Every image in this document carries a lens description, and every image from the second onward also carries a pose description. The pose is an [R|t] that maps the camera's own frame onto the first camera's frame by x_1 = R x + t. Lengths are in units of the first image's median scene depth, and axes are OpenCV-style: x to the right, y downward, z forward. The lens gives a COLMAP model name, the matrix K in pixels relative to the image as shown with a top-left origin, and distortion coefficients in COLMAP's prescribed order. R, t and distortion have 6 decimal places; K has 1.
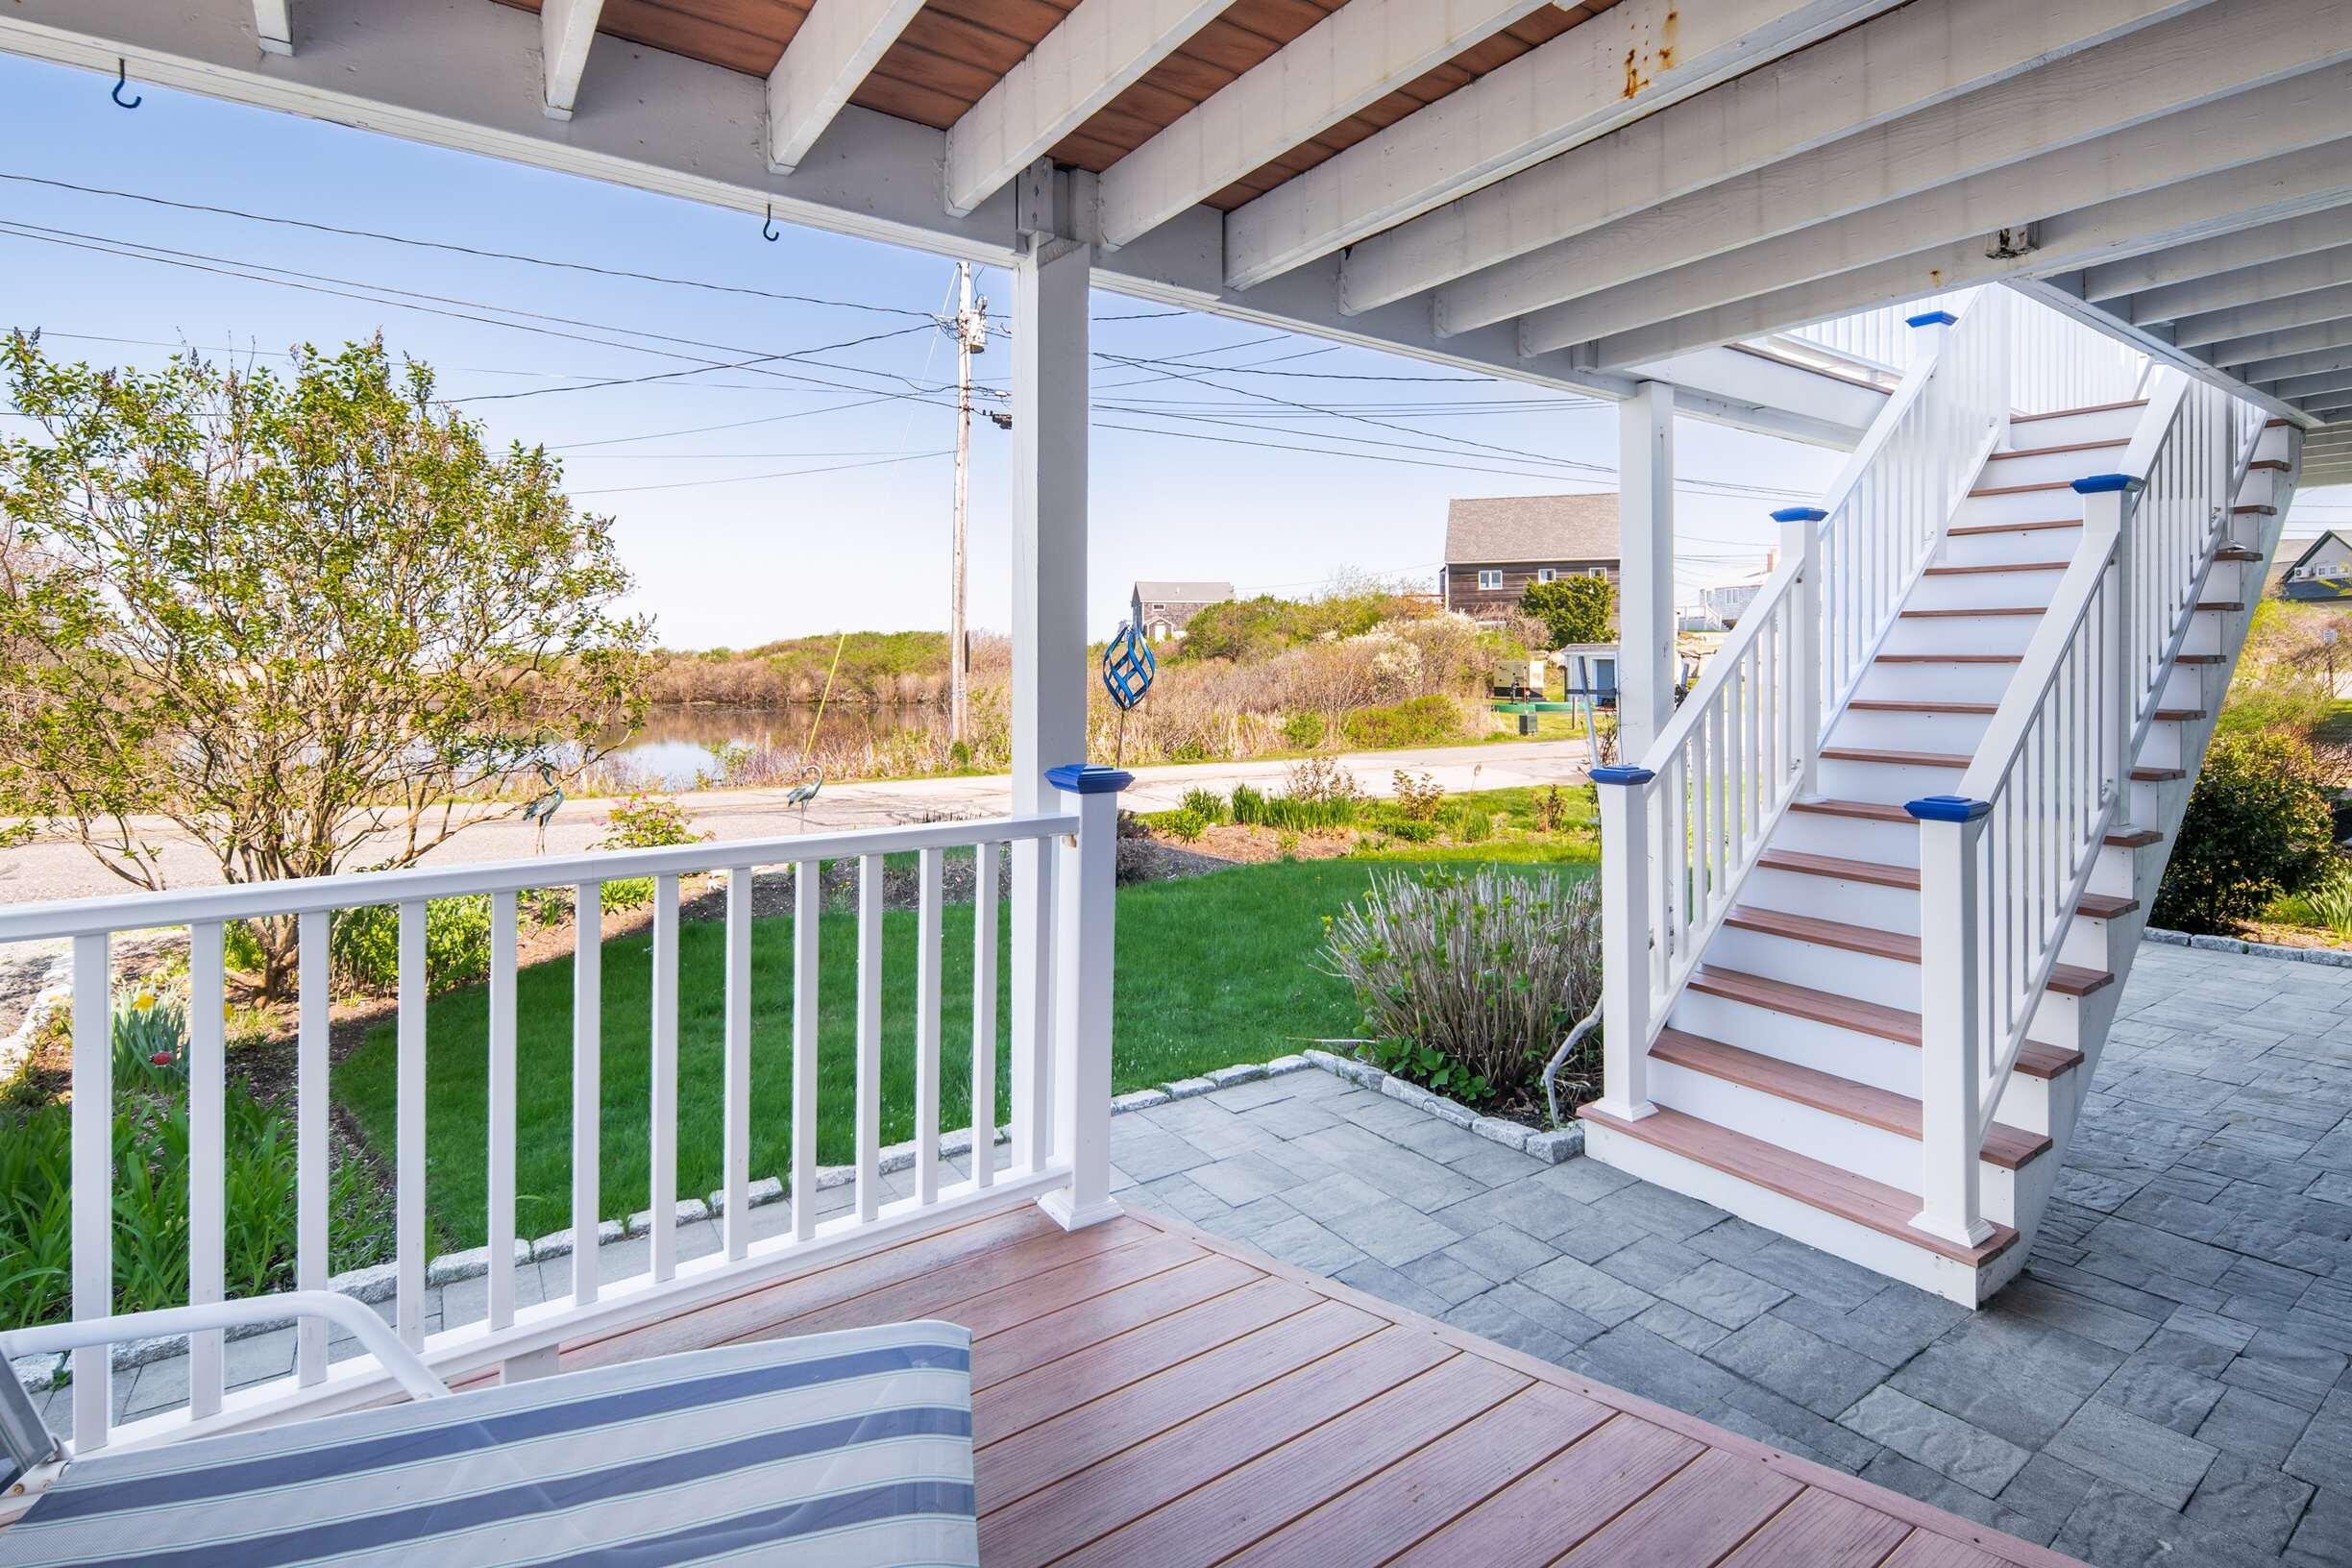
lens RADIAL K [[1129.7, 0, 1184.7], [0, 1129.7, 694.8], [0, 0, 1]] dist [0.001805, 0.000368]
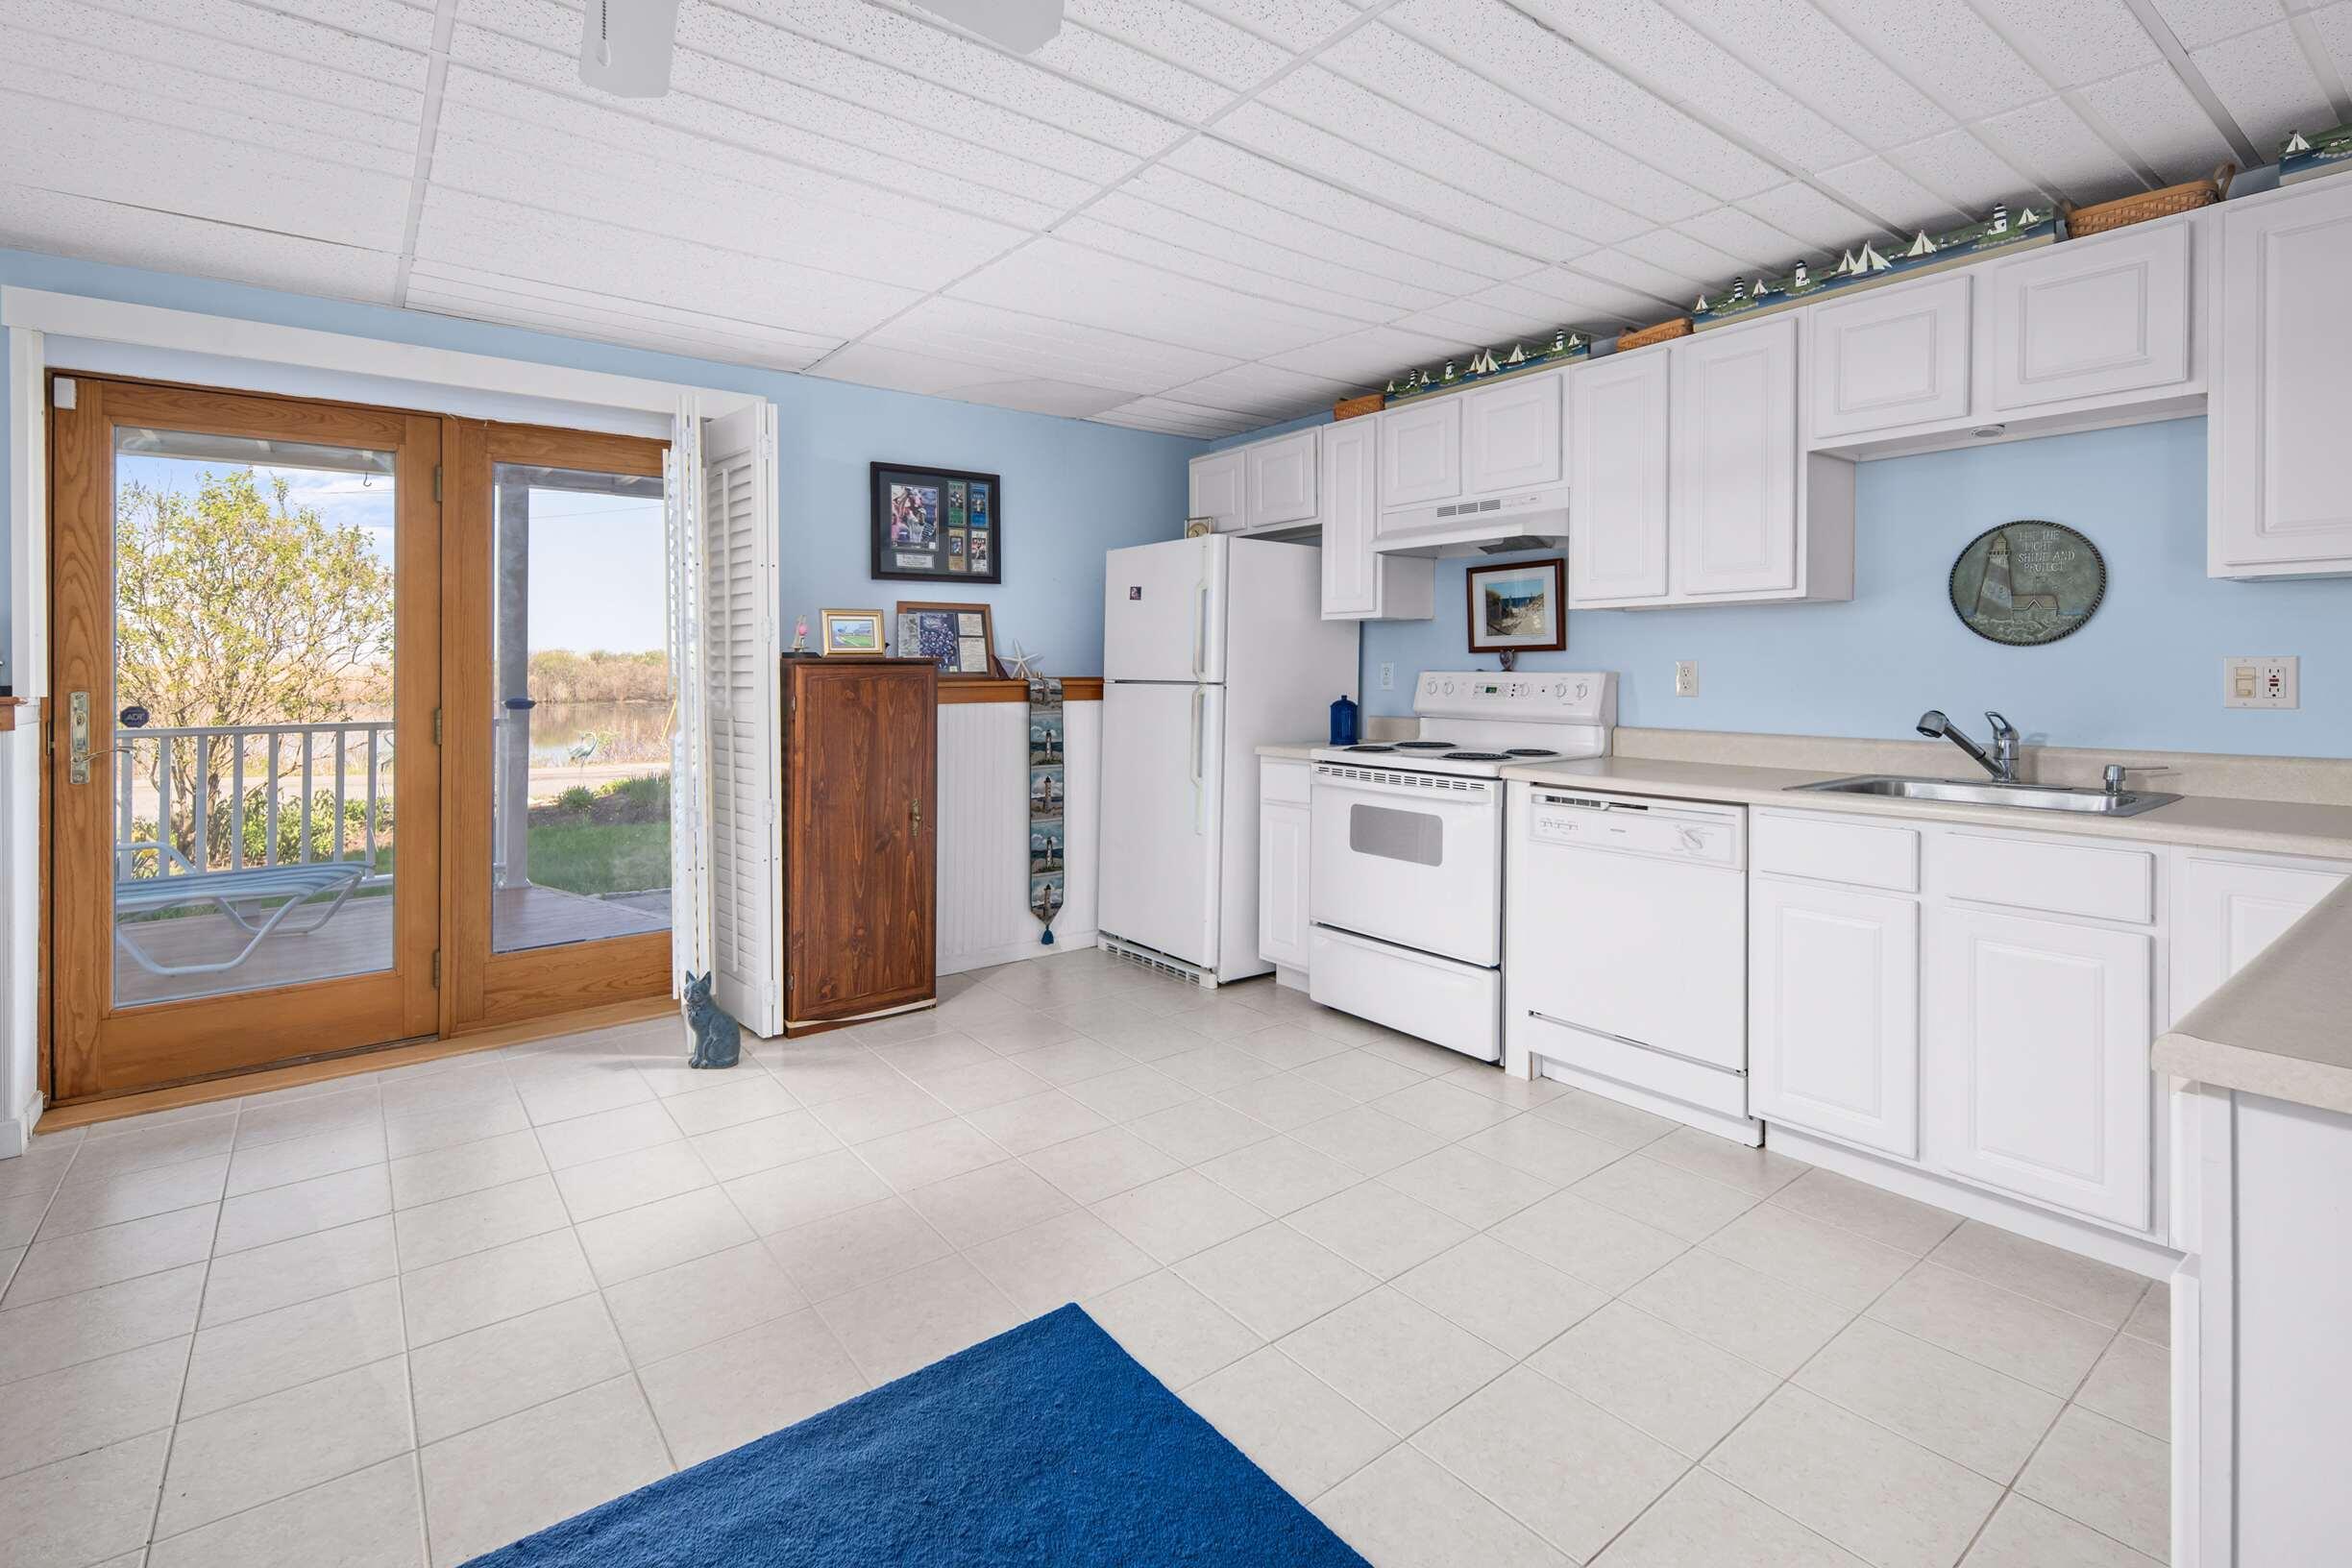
lens RADIAL K [[1075.2, 0, 1183.2], [0, 1075.2, 662.2], [0, 0, 1]] dist [-0.000539, -0.000095]
pose [[0.998759, -0.003360, 0.049697, 0.655686], [0.004820, 0.999560, -0.029283, 0.033629], [-0.049577, 0.029486, 0.998335, -0.728752]]
